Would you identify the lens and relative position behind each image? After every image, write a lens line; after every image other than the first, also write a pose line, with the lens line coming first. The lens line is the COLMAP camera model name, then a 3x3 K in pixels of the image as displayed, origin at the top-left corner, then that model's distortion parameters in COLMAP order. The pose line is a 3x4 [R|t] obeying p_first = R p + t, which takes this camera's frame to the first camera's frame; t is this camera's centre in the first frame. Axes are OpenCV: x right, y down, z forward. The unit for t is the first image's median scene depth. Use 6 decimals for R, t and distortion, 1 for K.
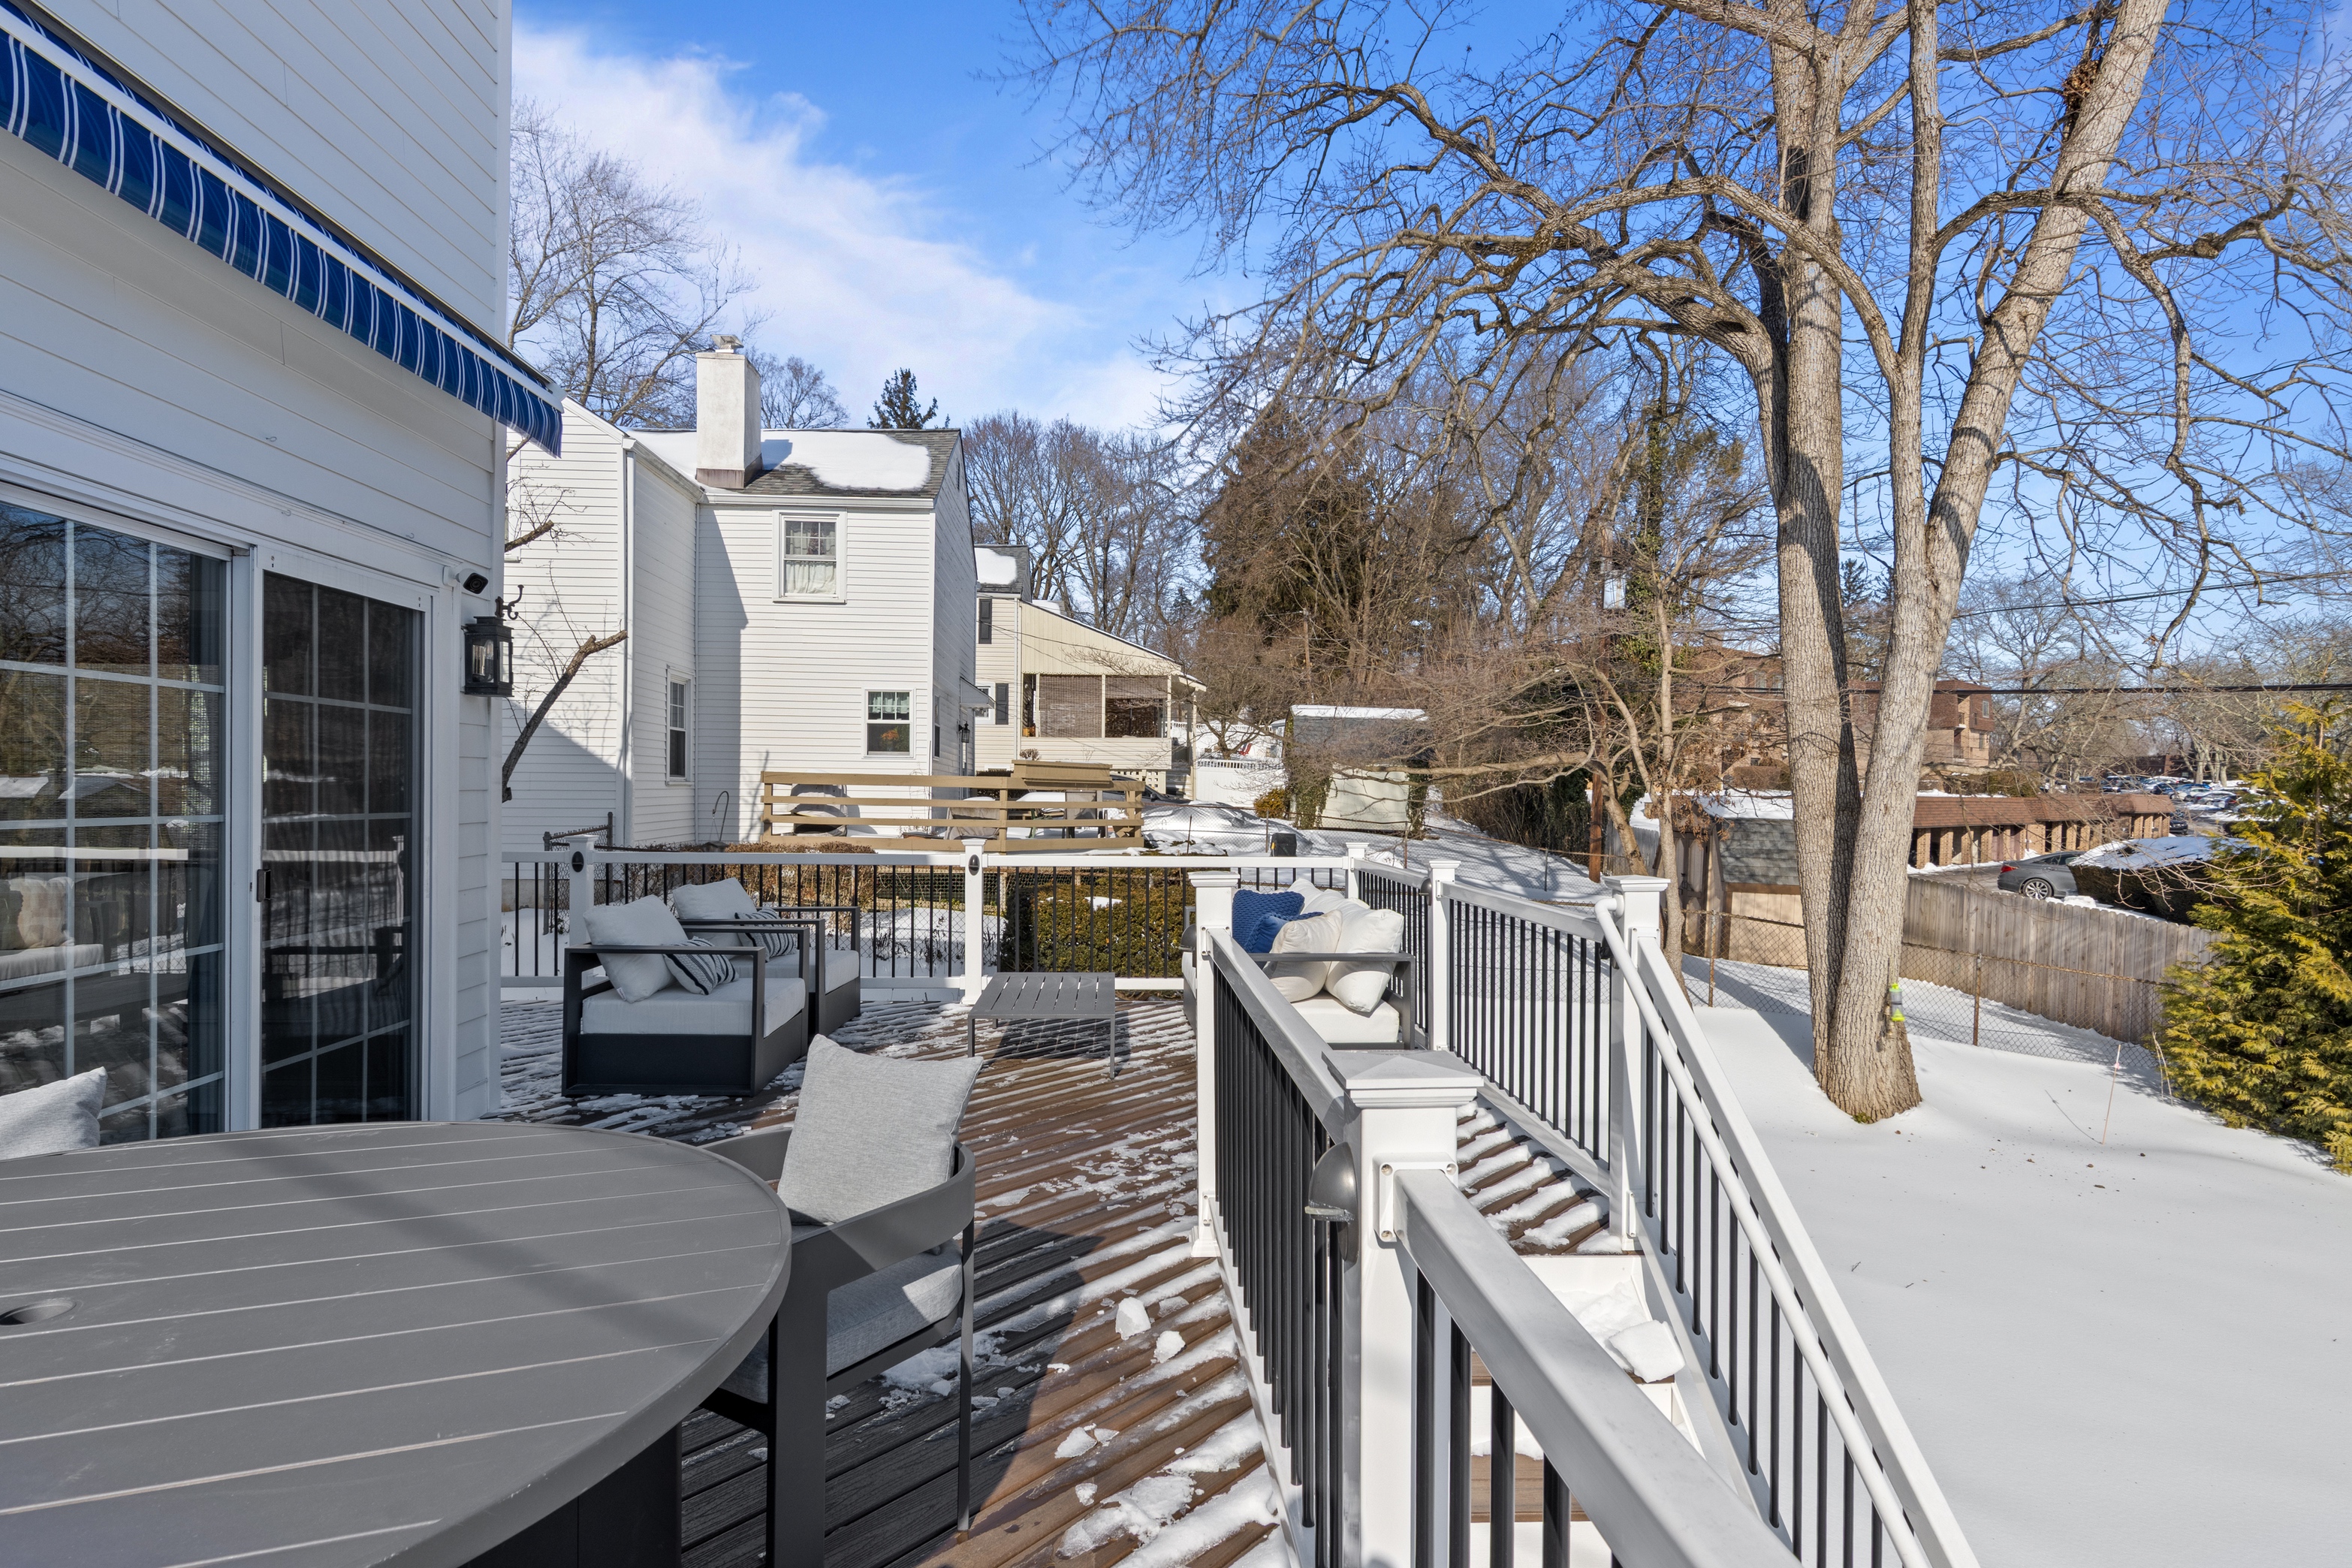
lens RADIAL K [[1212.9, 0, 1165.8], [0, 1212.9, 784.8], [0, 0, 1]] dist [0.013097, -0.000585]
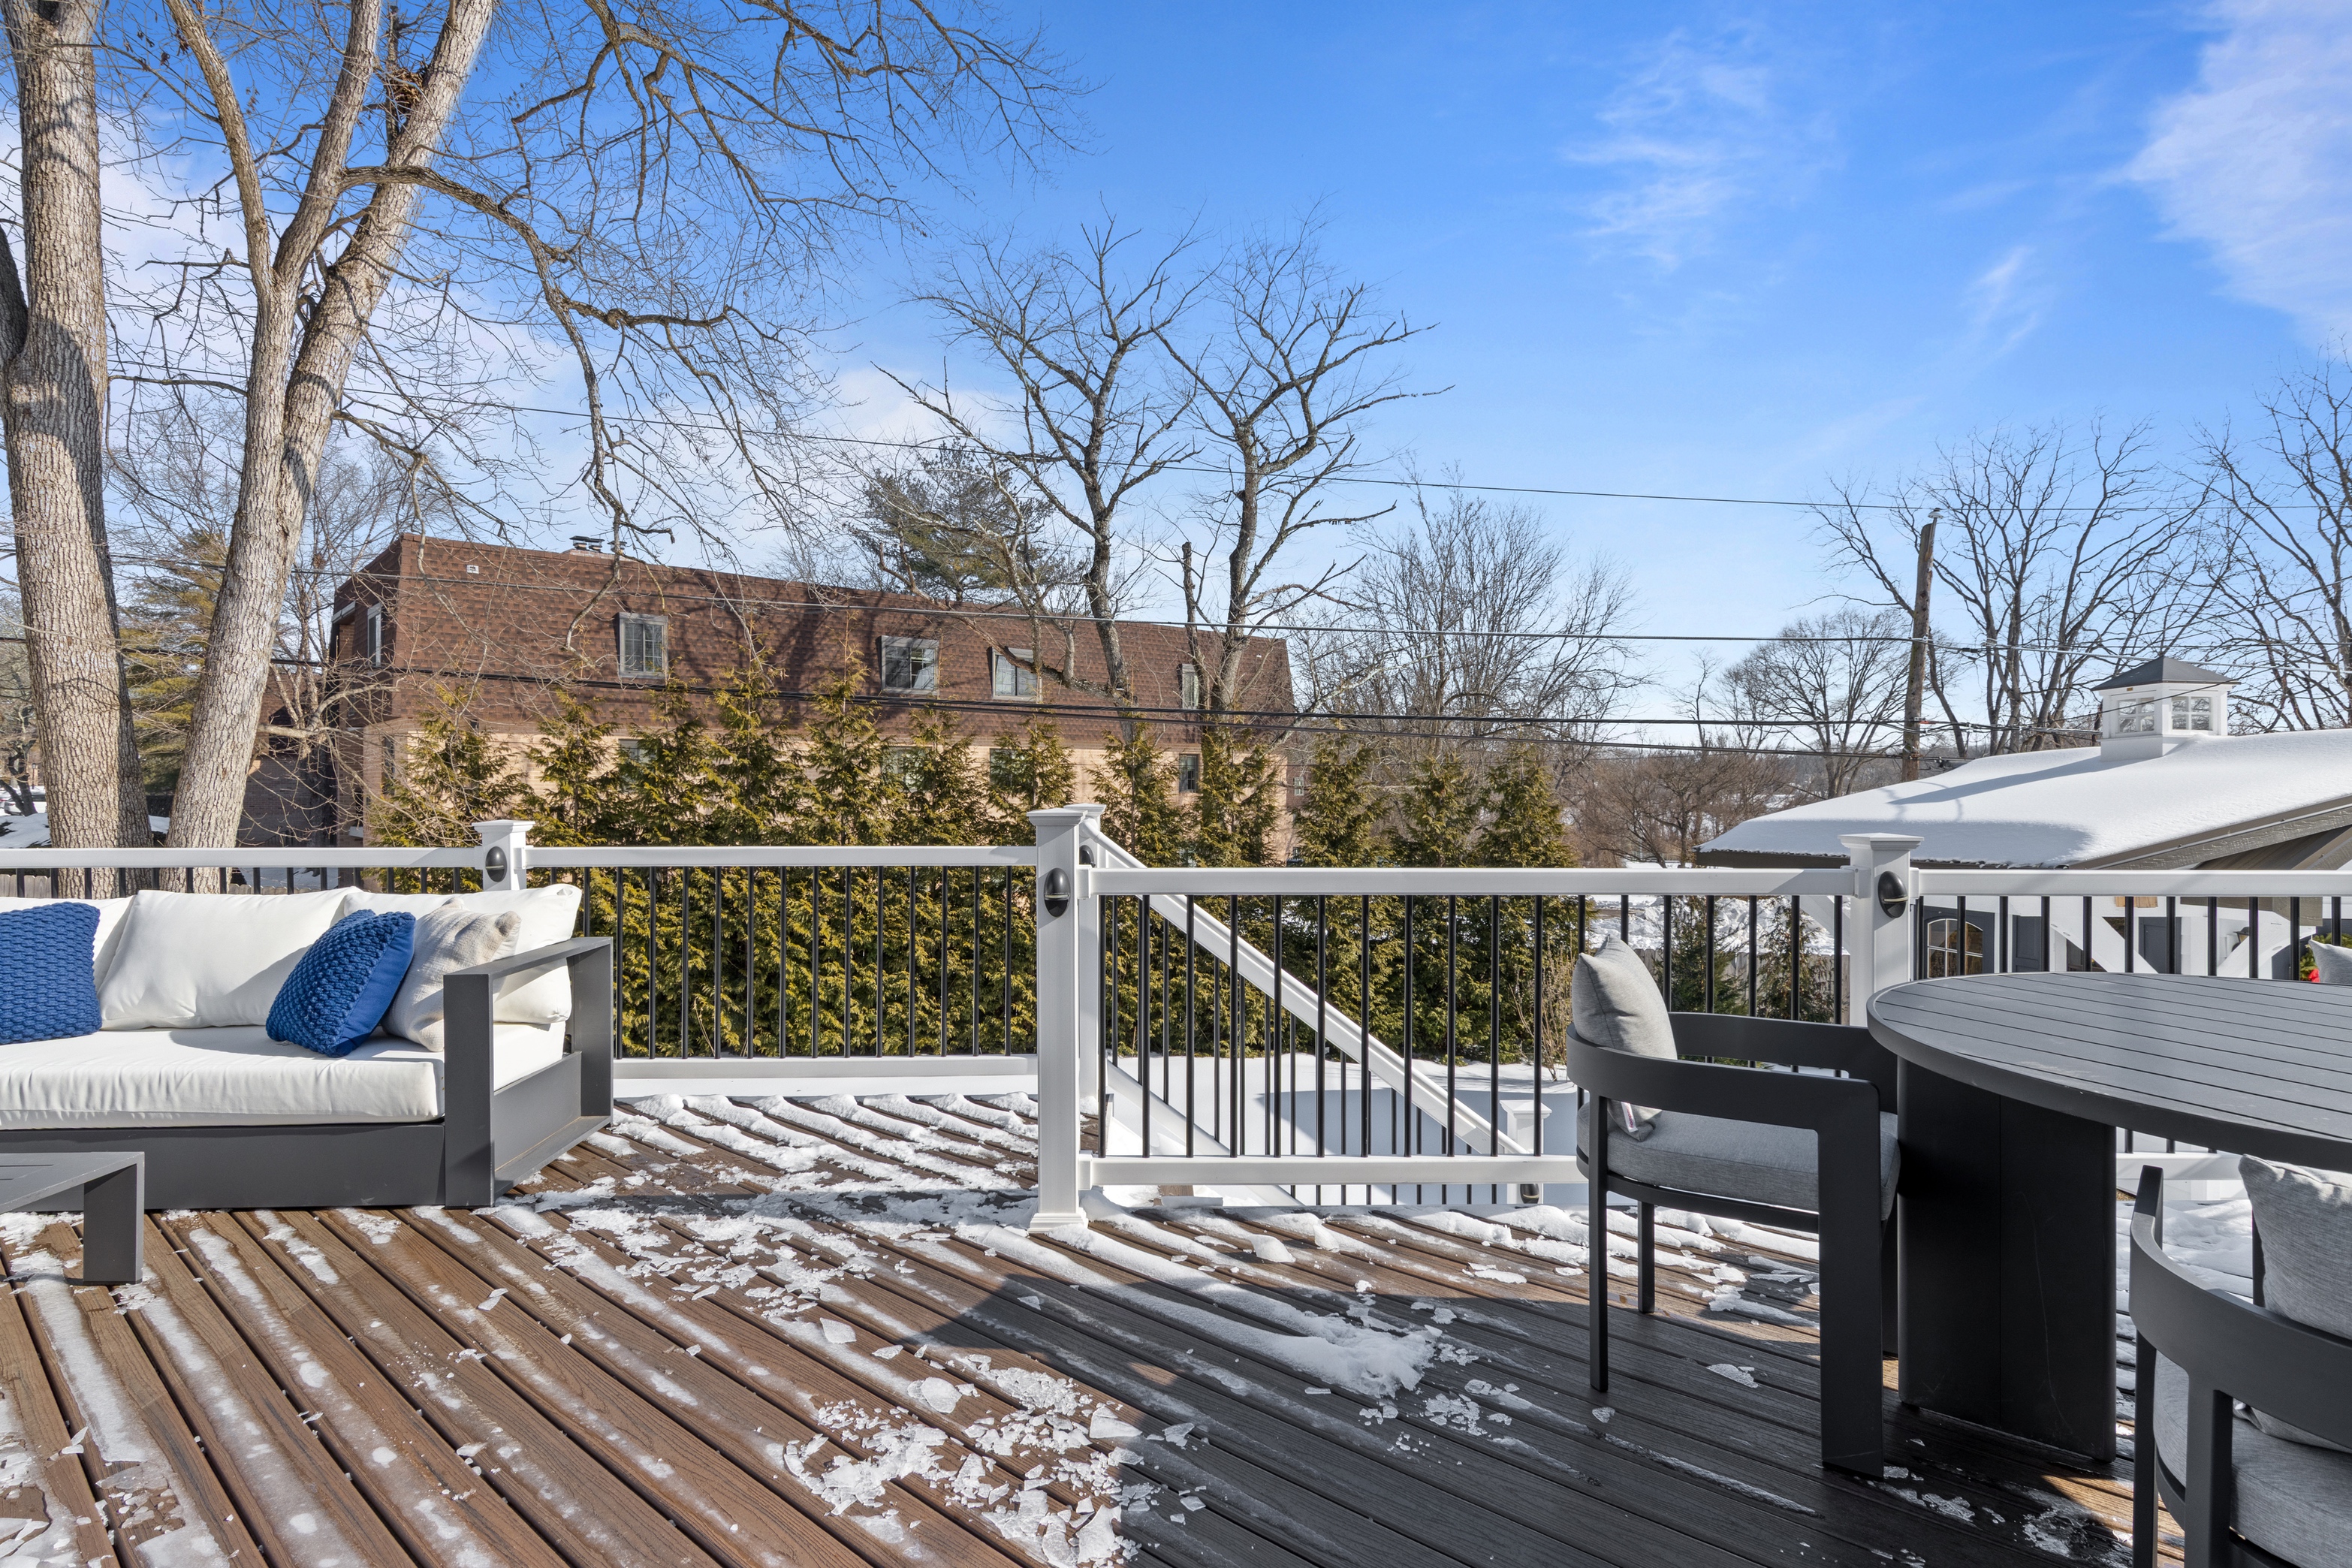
lens RADIAL K [[1212.9, 0, 1165.8], [0, 1212.9, 784.8], [0, 0, 1]] dist [0.013097, -0.000585]
pose [[0.019229, -0.011247, 0.999752, -0.301370], [-0.005660, 0.999919, 0.011358, 0.015628], [-0.999799, -0.005877, 0.019164, 0.317267]]
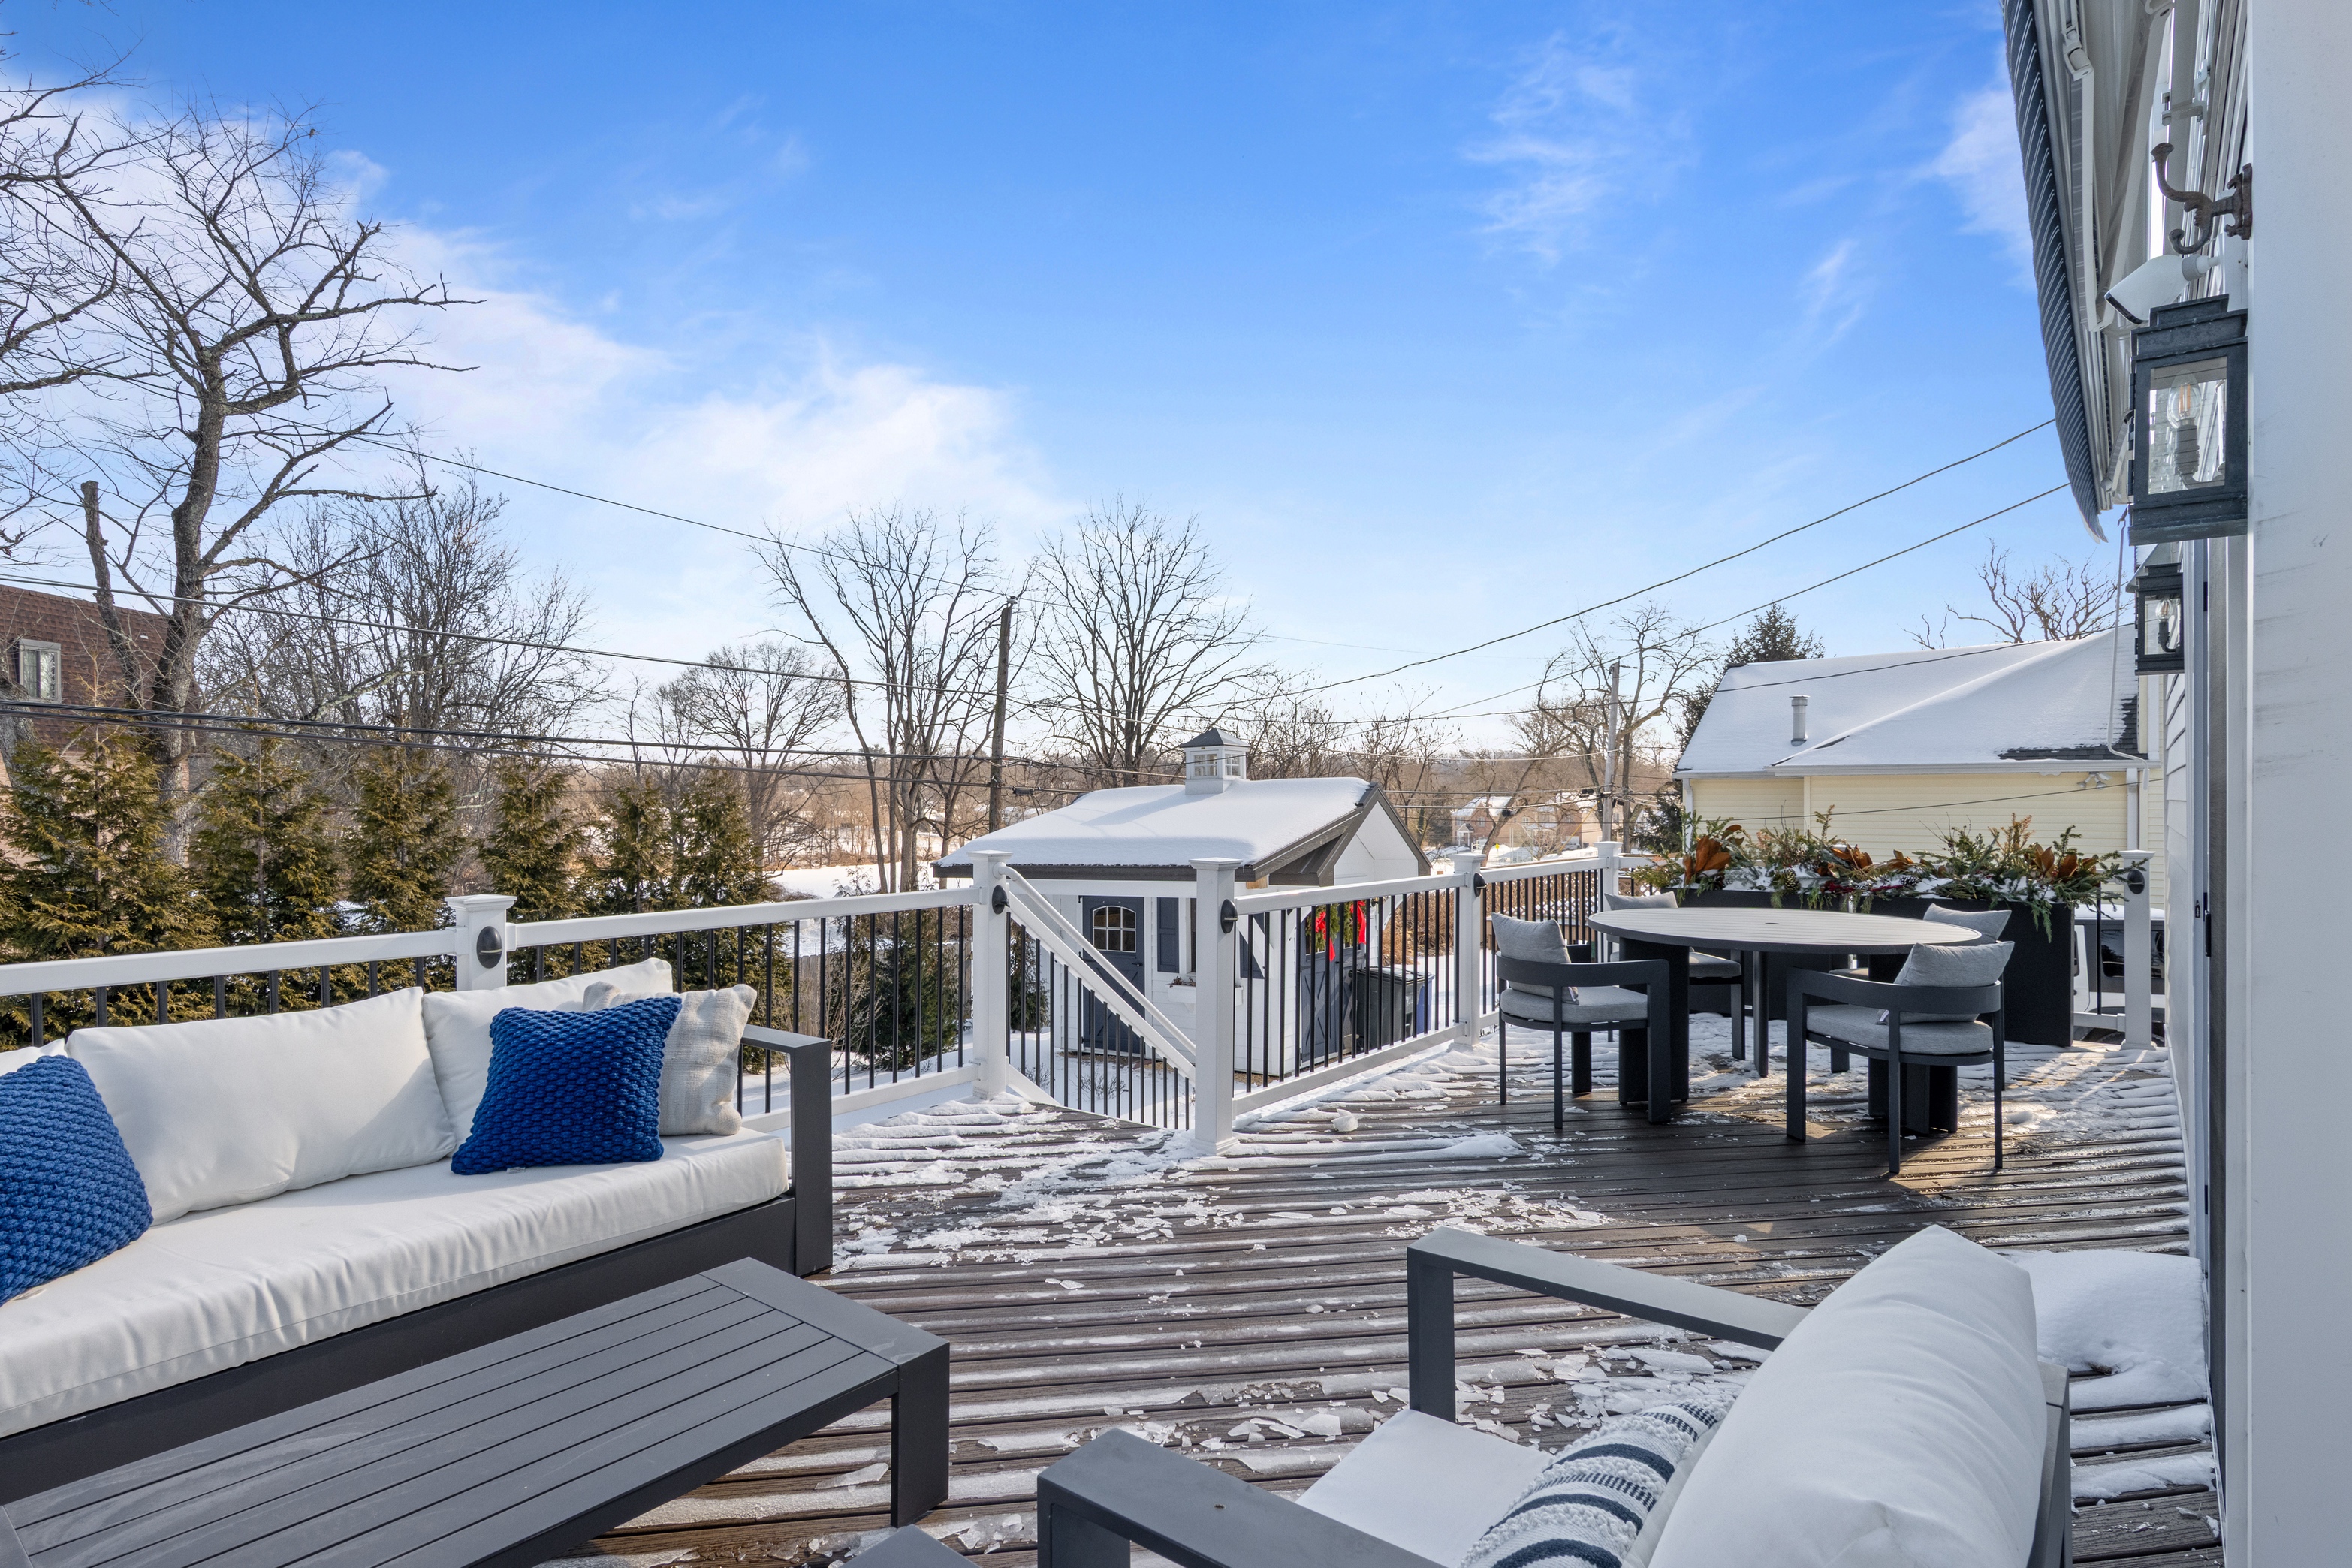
lens RADIAL K [[1202.6, 0, 1176.0], [0, 1202.6, 810.8], [0, 0, 1]] dist [0.009394, -0.000457]
pose [[-0.748898, -0.017387, 0.662458, -0.270210], [-0.009318, 0.999833, 0.015707, 0.000831], [-0.662620, 0.005590, -0.748935, 0.695836]]
